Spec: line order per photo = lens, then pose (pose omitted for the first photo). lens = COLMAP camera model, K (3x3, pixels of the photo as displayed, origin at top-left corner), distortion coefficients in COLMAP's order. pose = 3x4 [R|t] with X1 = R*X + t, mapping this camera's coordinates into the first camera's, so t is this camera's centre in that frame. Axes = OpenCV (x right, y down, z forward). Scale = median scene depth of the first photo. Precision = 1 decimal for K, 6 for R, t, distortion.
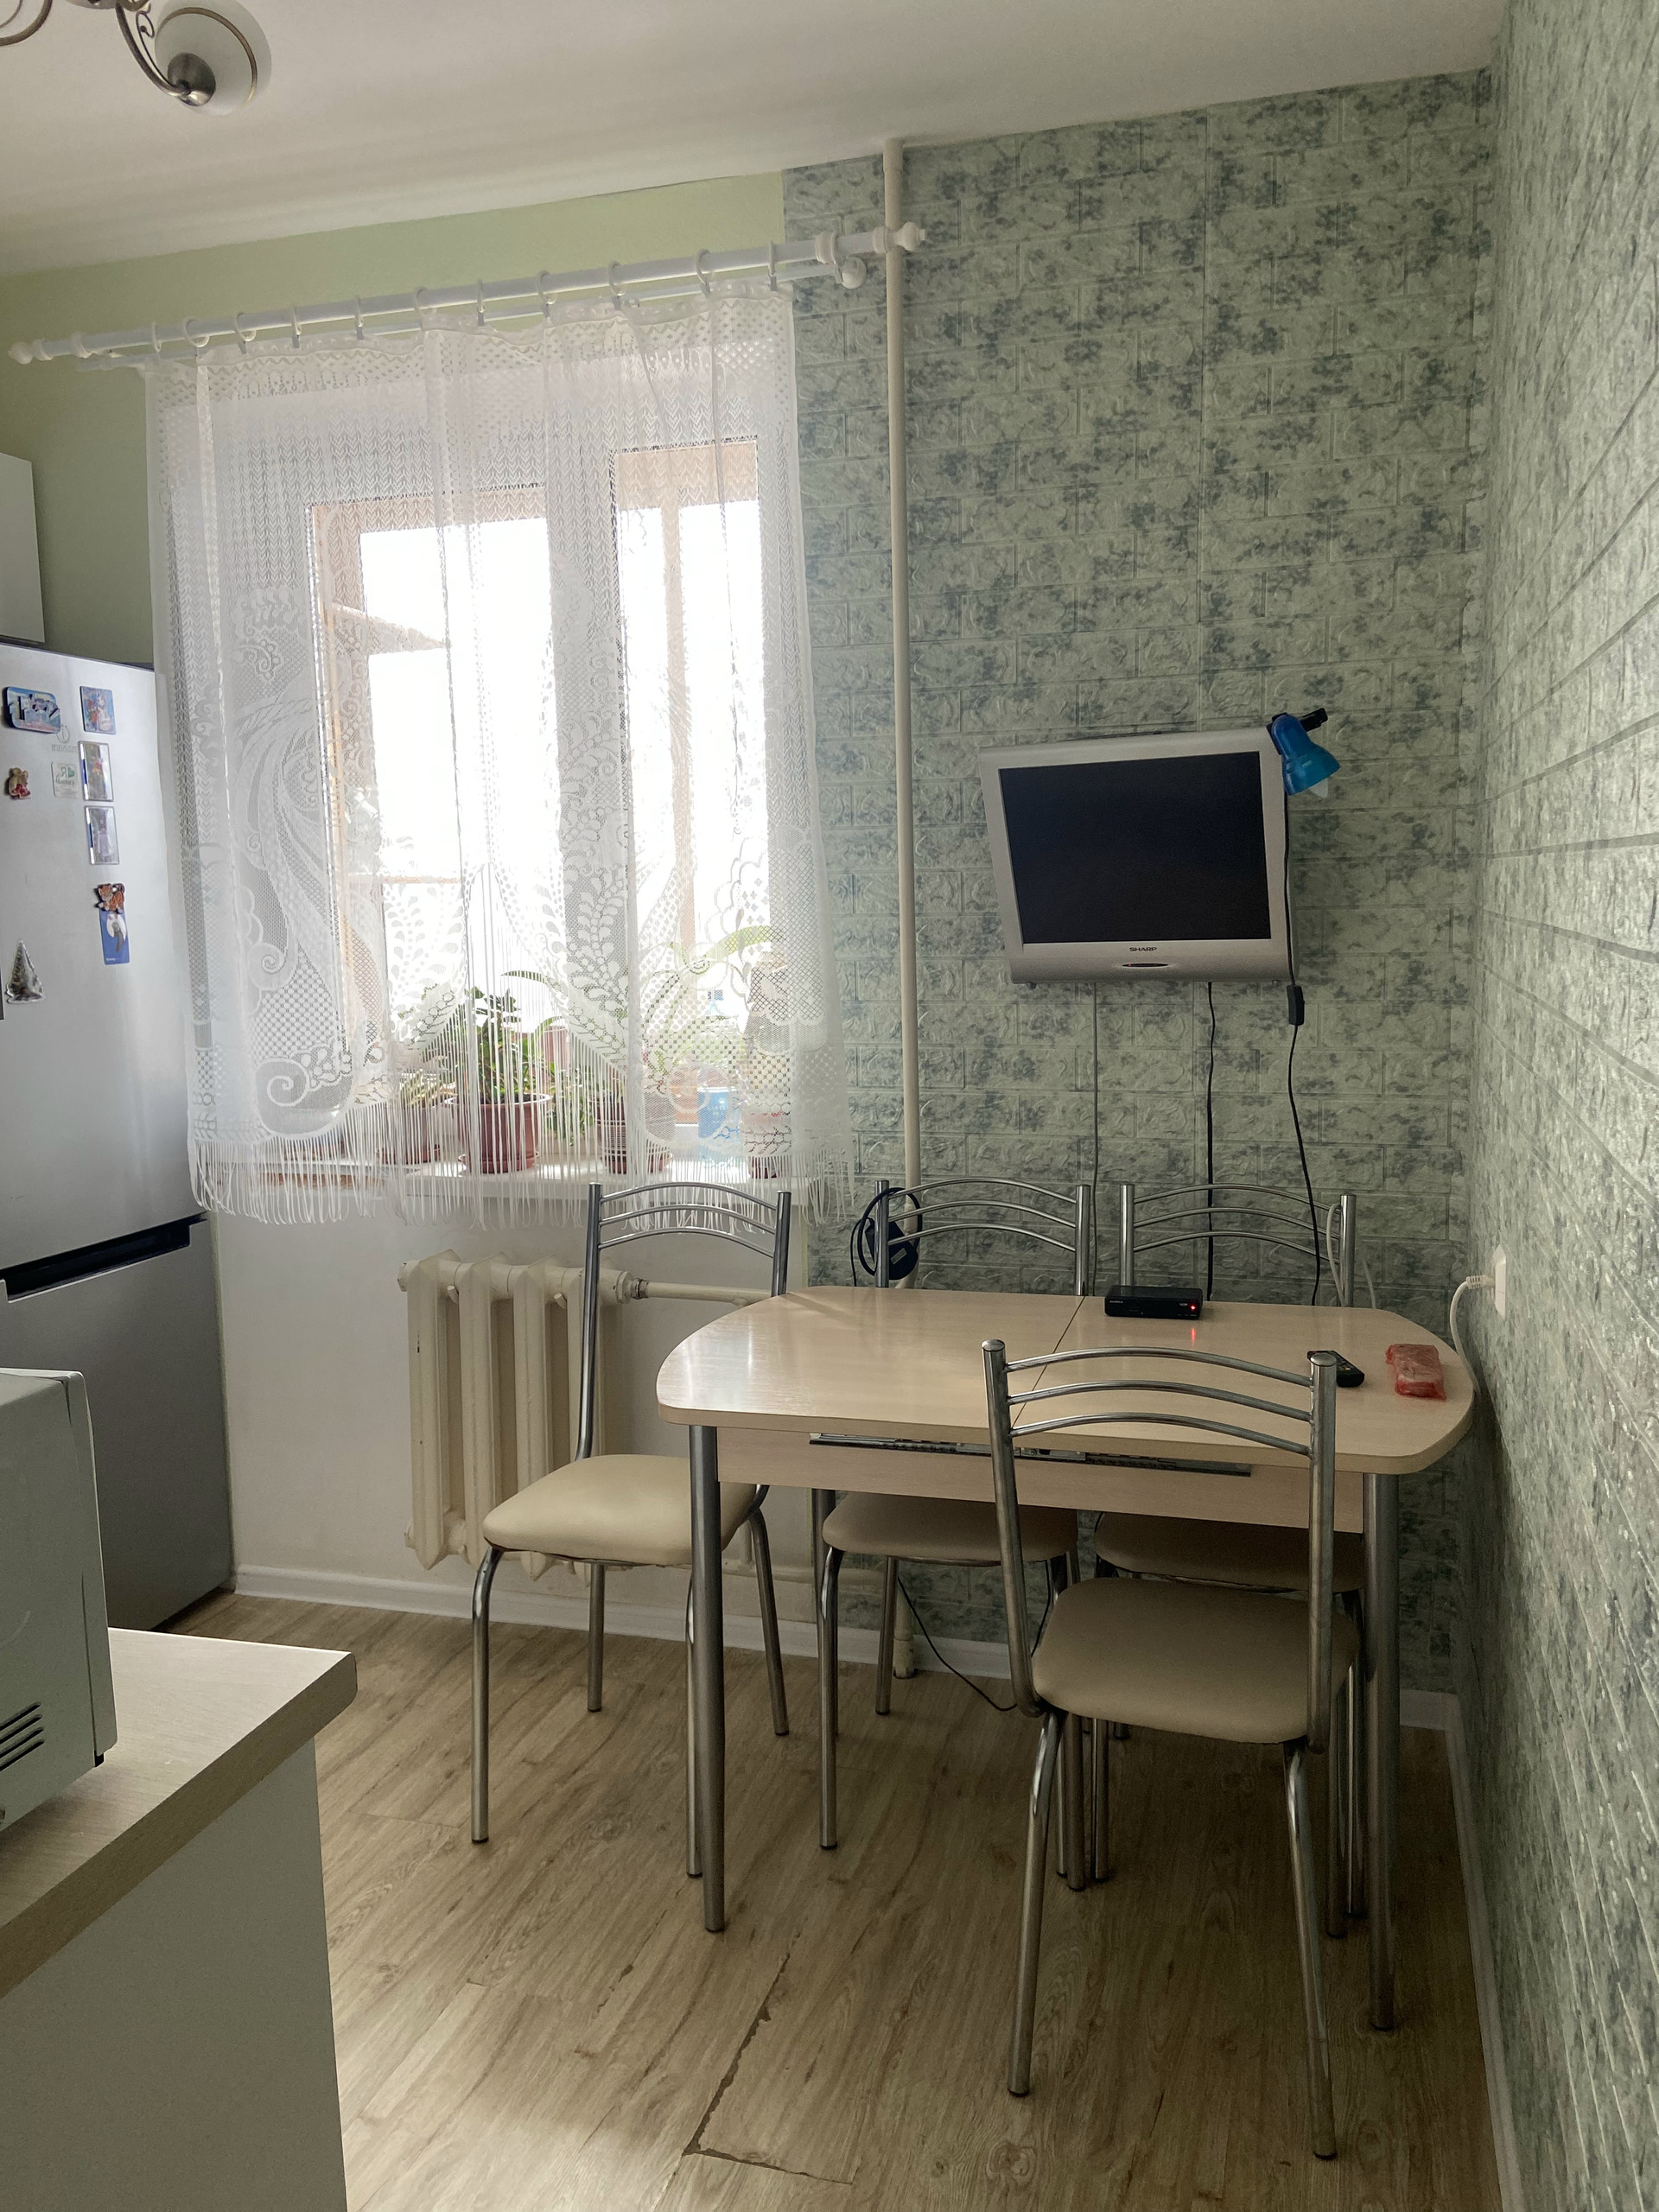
lens RADIAL K [[1669.1, 0, 844.2], [0, 1669.1, 1086.6], [0, 0, 1]] dist [0.113694, -0.145203]
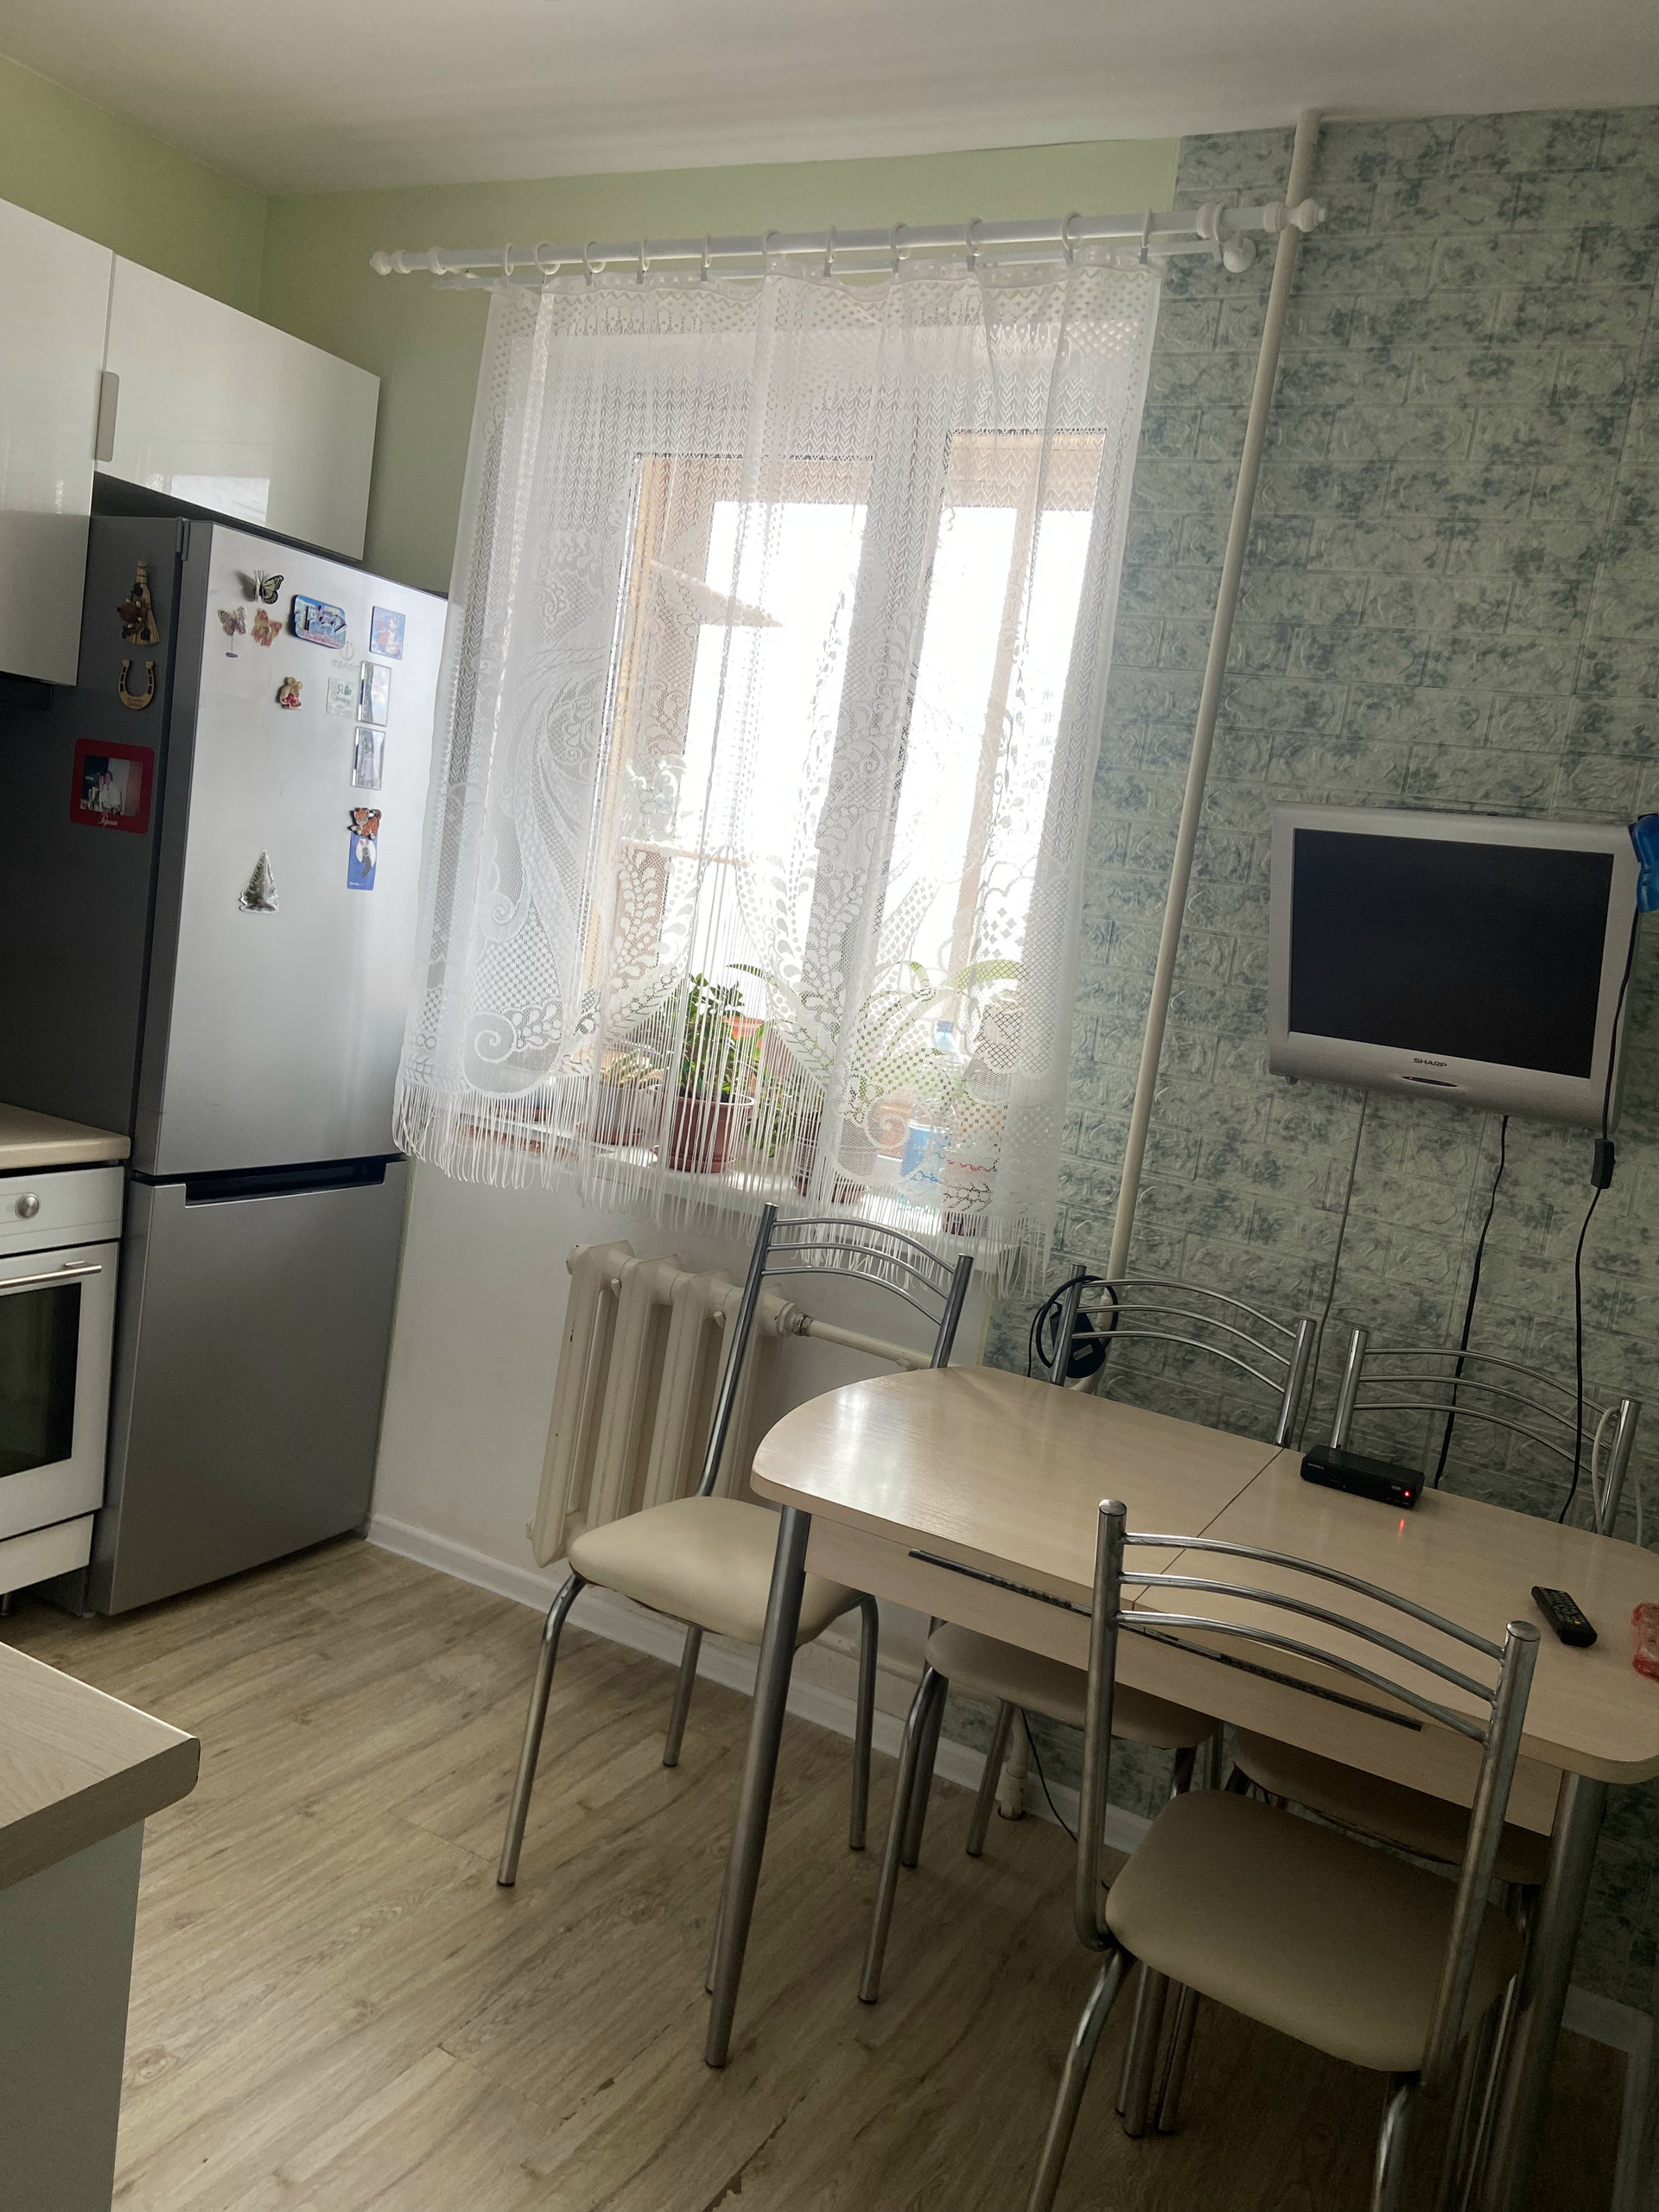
lens RADIAL K [[1669.1, 0, 847.0], [0, 1669.1, 1090.1], [0, 0, 1]] dist [0.113694, -0.145203]
pose [[0.966238, 0.183192, -0.181176, 0.048950], [-0.185103, 0.982698, 0.006454, -0.018573], [0.179223, 0.027300, 0.983430, 0.102397]]
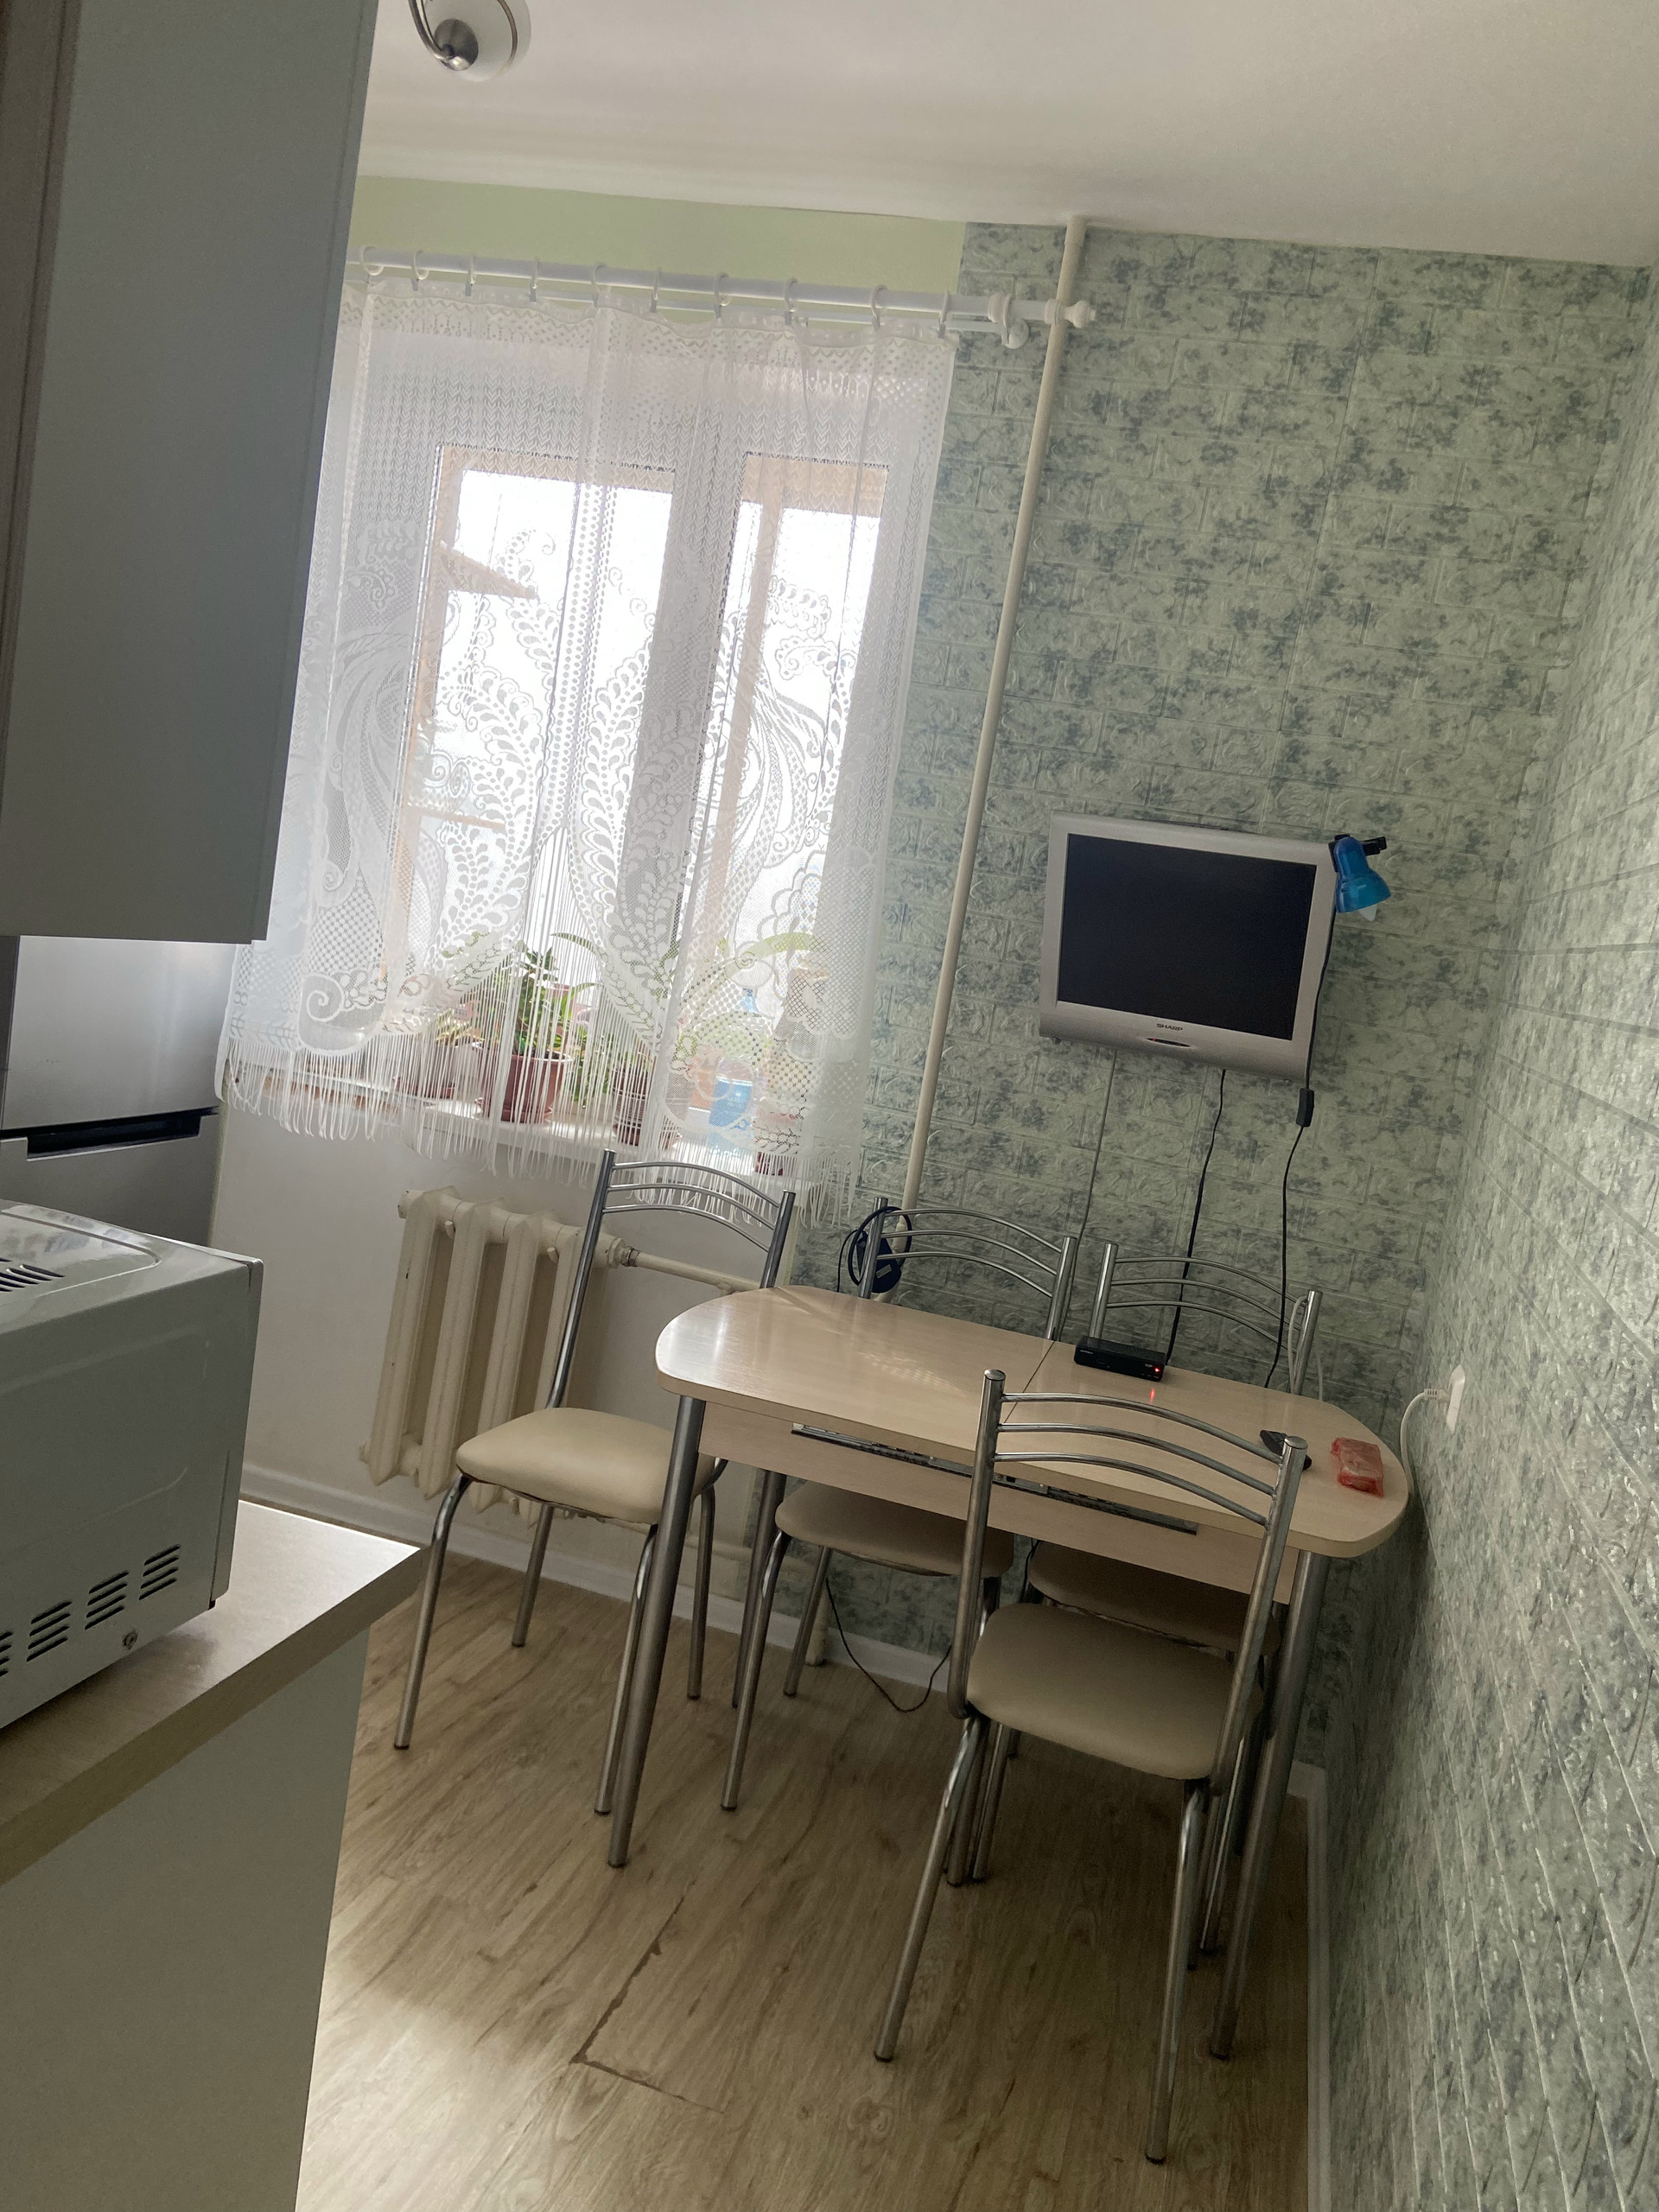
lens RADIAL K [[1669.1, 0, 843.2], [0, 1669.1, 1118.1], [0, 0, 1]] dist [0.113694, -0.145203]
pose [[0.982547, 0.182333, 0.036815, -0.050186], [-0.182960, 0.983014, 0.014441, -0.003521], [-0.033557, -0.020925, 0.999218, -0.045014]]
